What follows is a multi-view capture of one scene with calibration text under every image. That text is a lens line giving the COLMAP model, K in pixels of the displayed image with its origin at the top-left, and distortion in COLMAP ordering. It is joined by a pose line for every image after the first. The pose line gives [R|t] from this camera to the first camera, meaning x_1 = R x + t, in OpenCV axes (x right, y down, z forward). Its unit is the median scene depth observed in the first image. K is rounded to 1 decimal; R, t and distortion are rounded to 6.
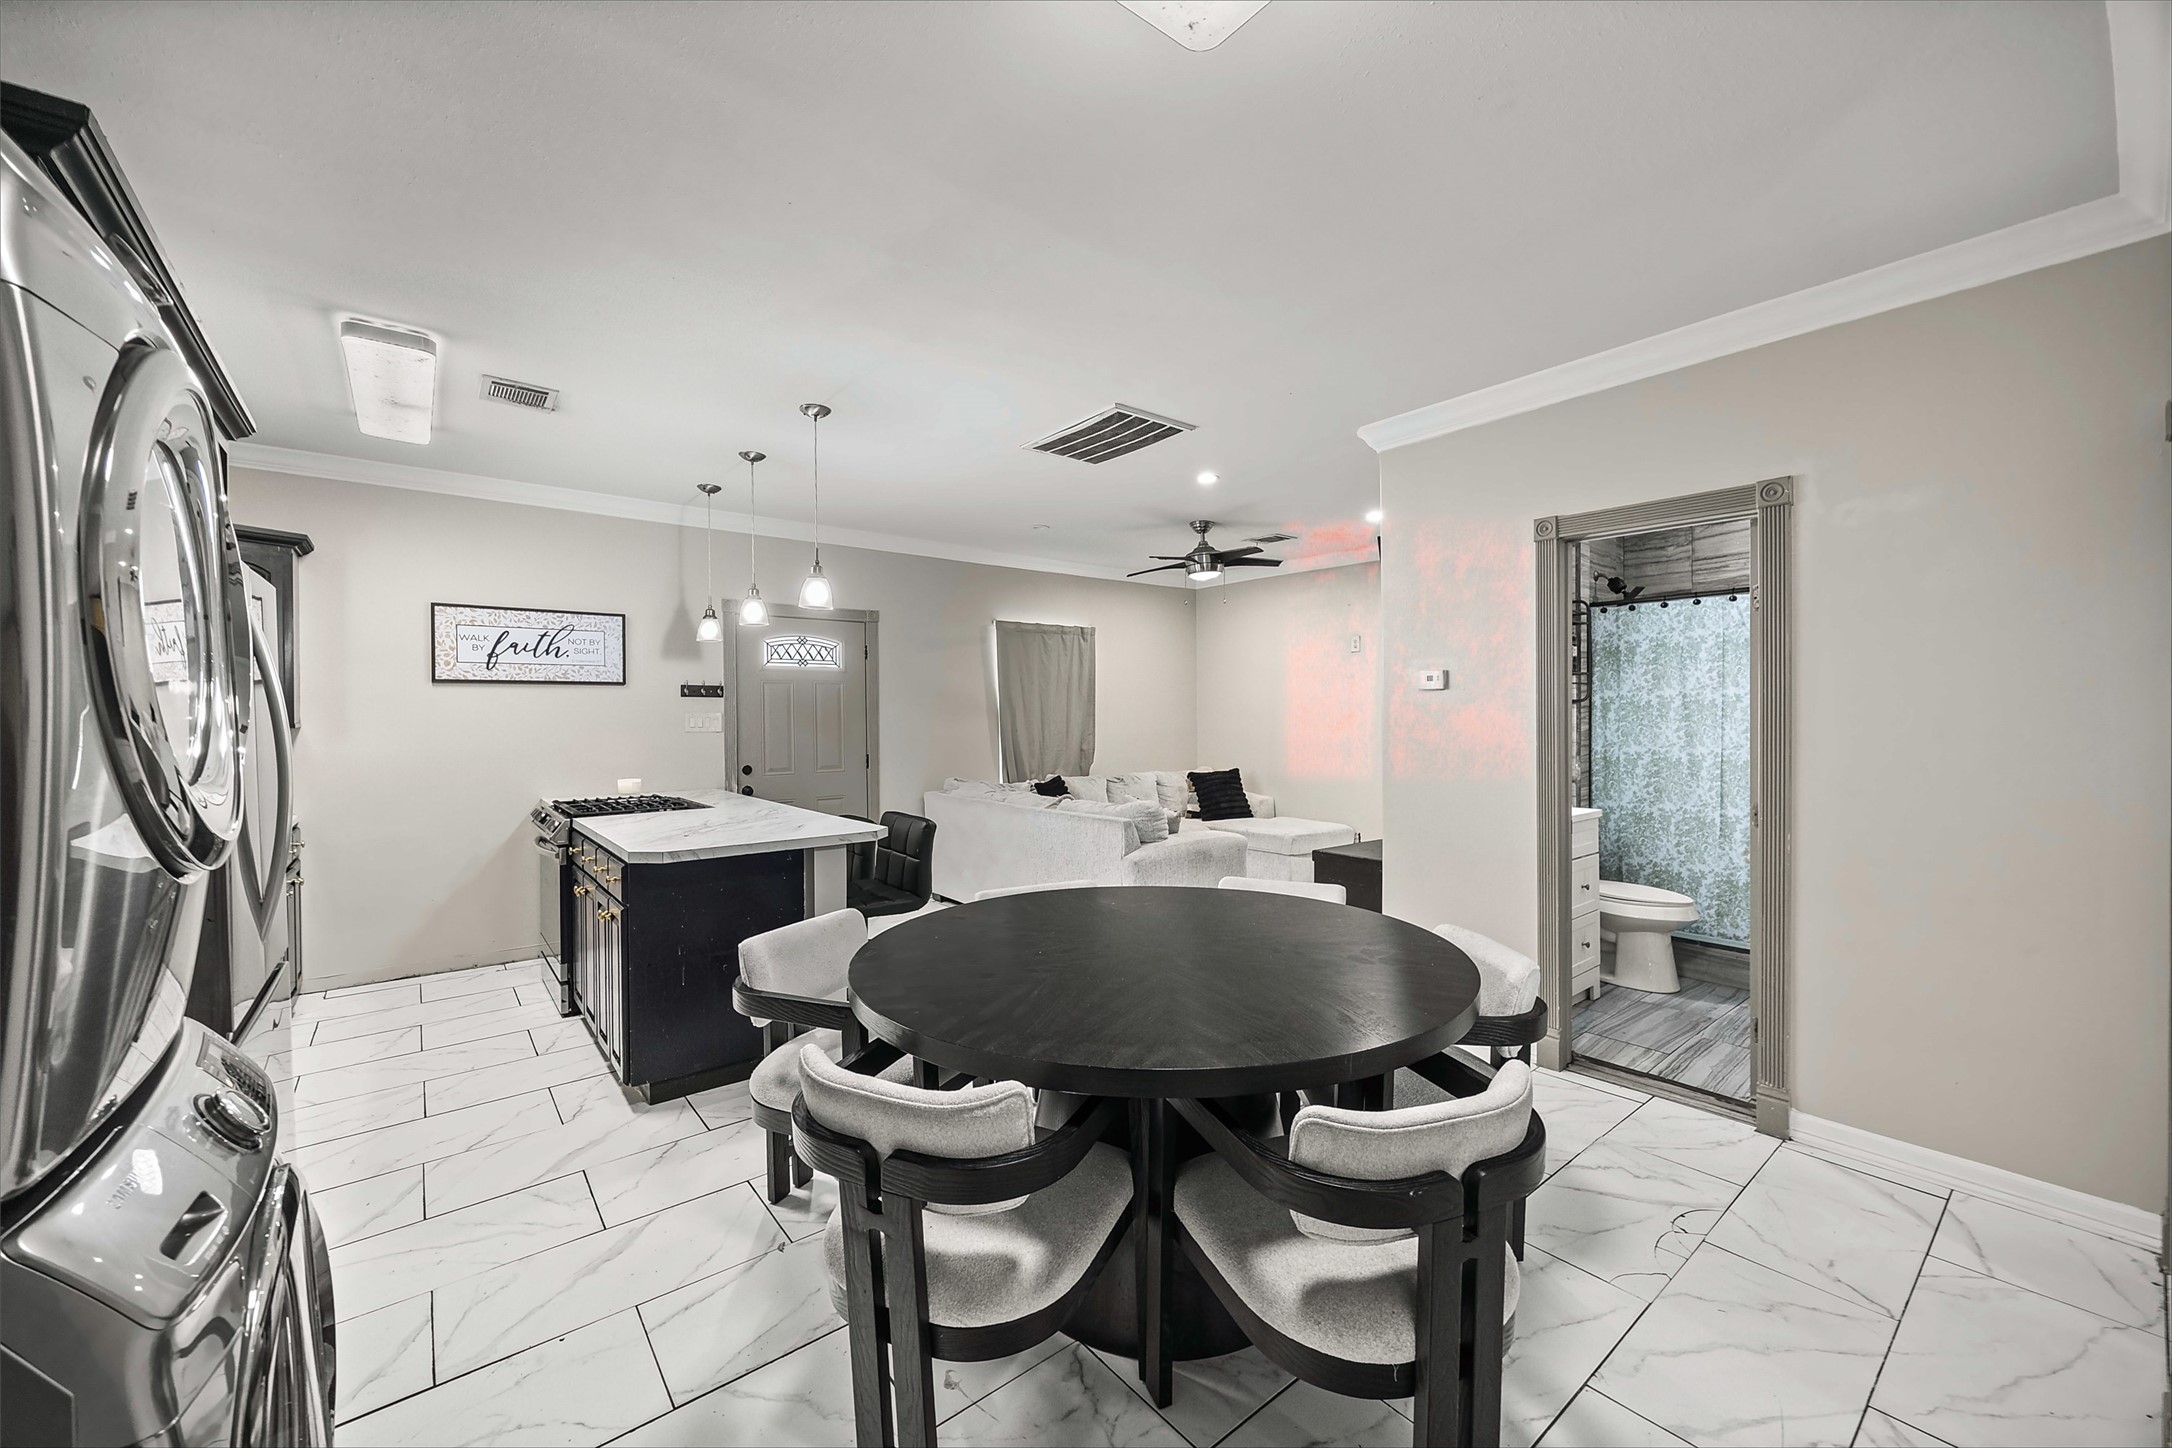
lens RADIAL K [[844.6, 0, 1085.6], [0, 844.6, 722.9], [0, 0, 1]] dist [0.000587, 0.000169]
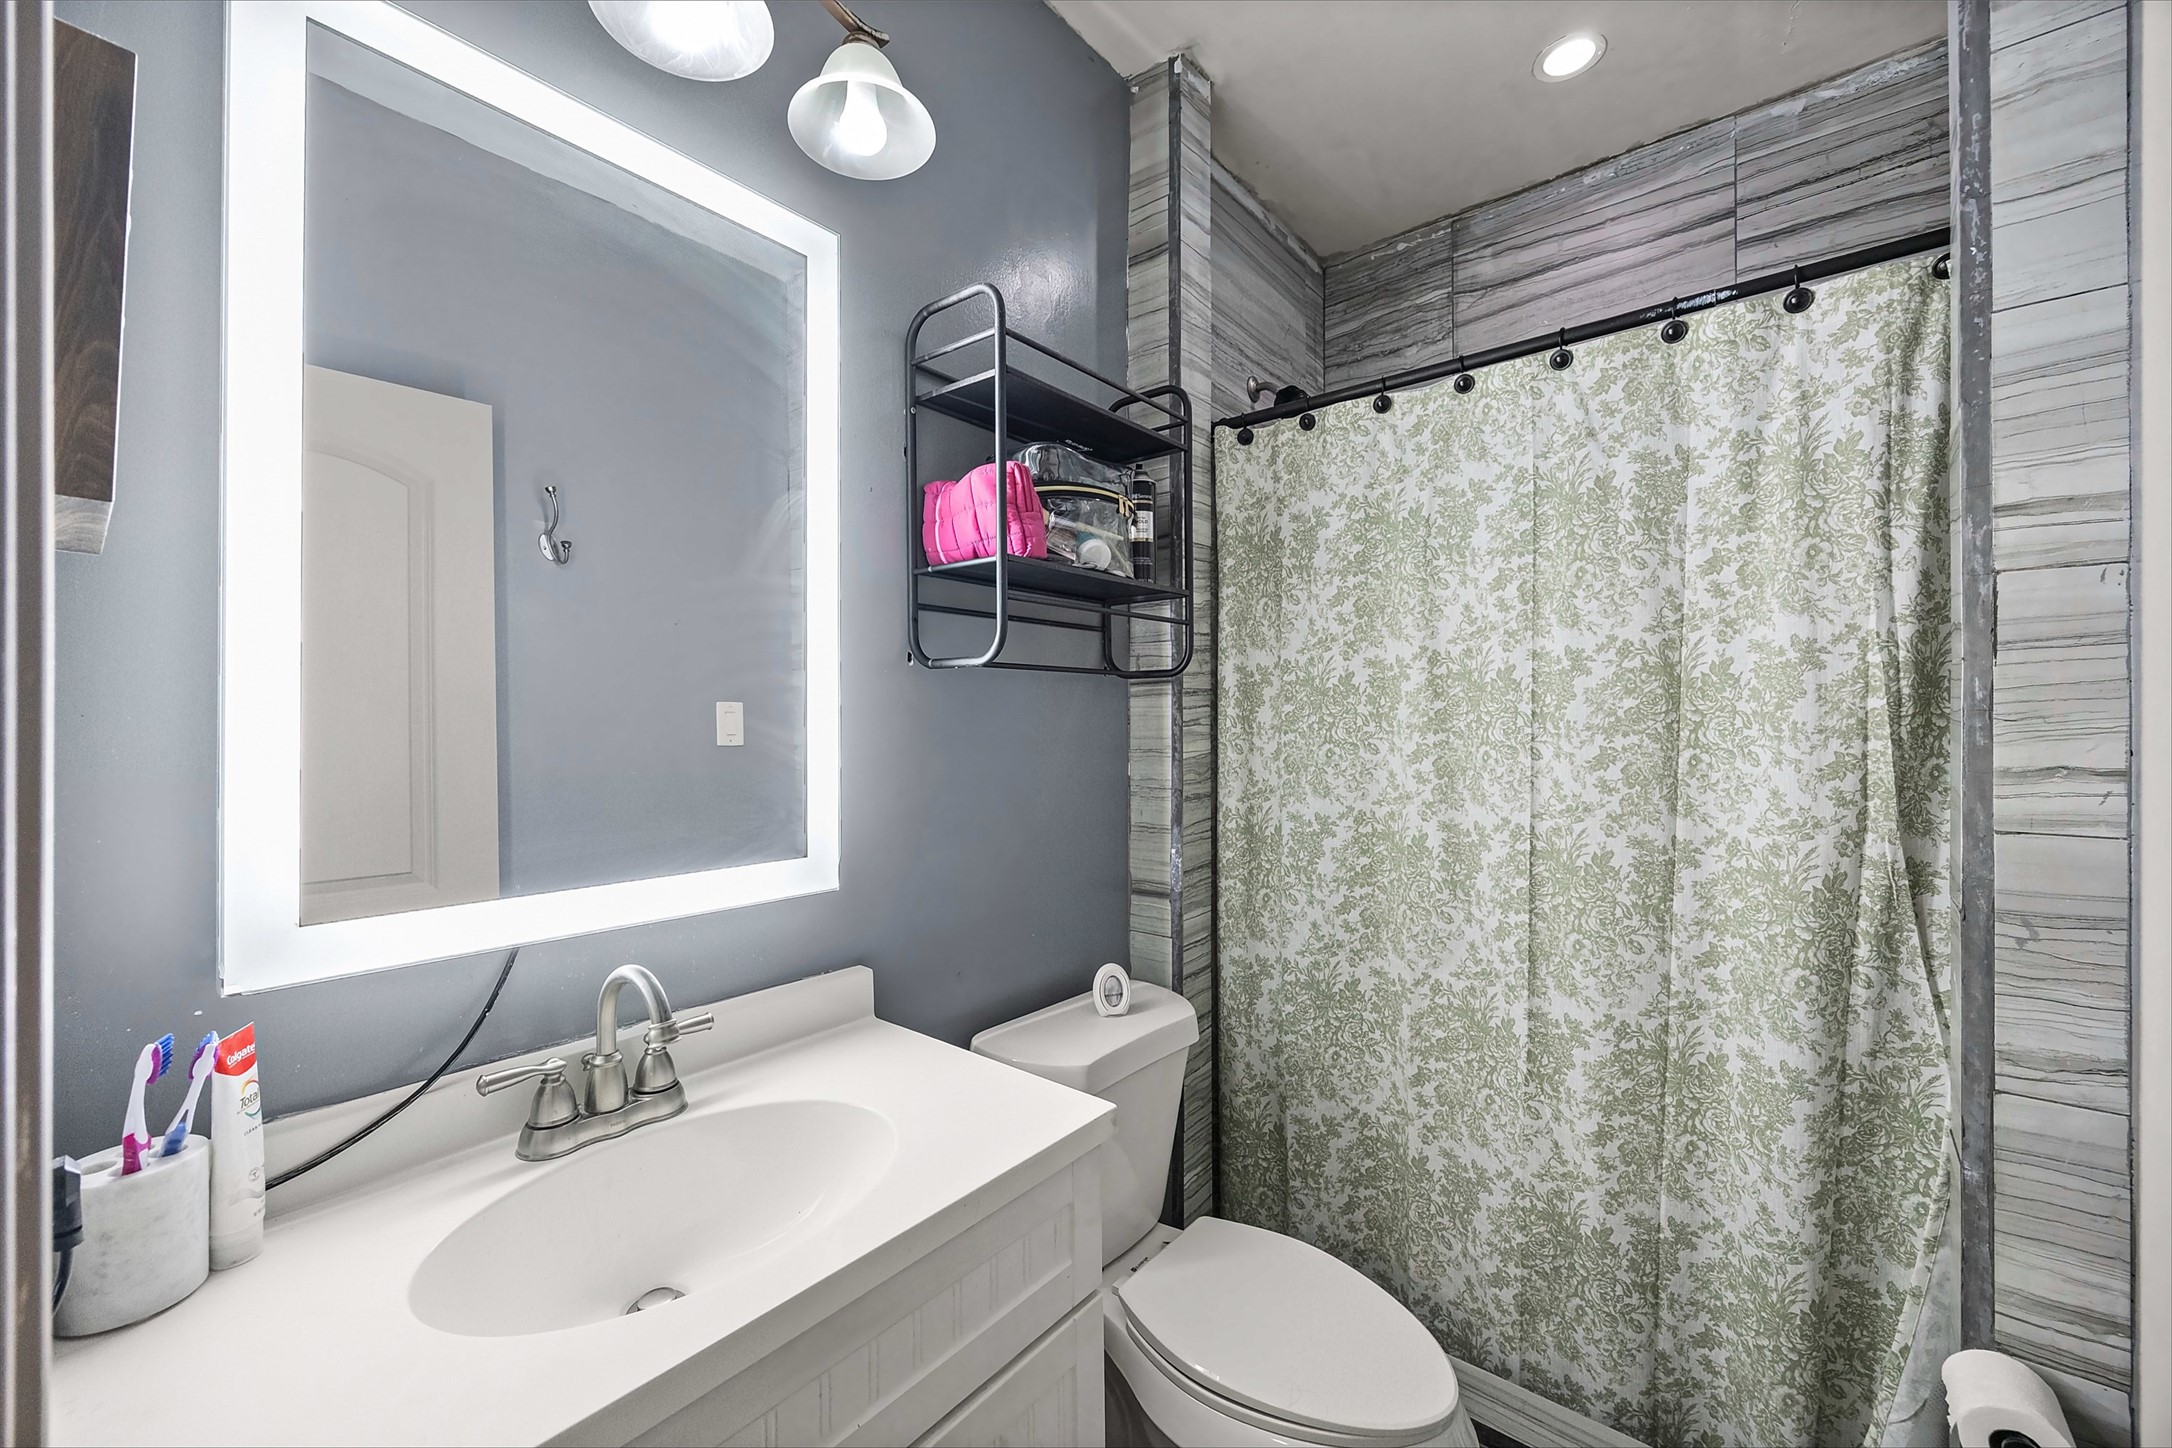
lens RADIAL K [[844.6, 0, 1087.4], [0, 844.6, 724.6], [0, 0, 1]] dist [0.000587, 0.000169]
pose [[0.977548, 0.003036, 0.210689, 0.487474], [-0.001434, 0.999969, -0.007758, -0.001900], [-0.210706, 0.007282, 0.977522, 0.677848]]
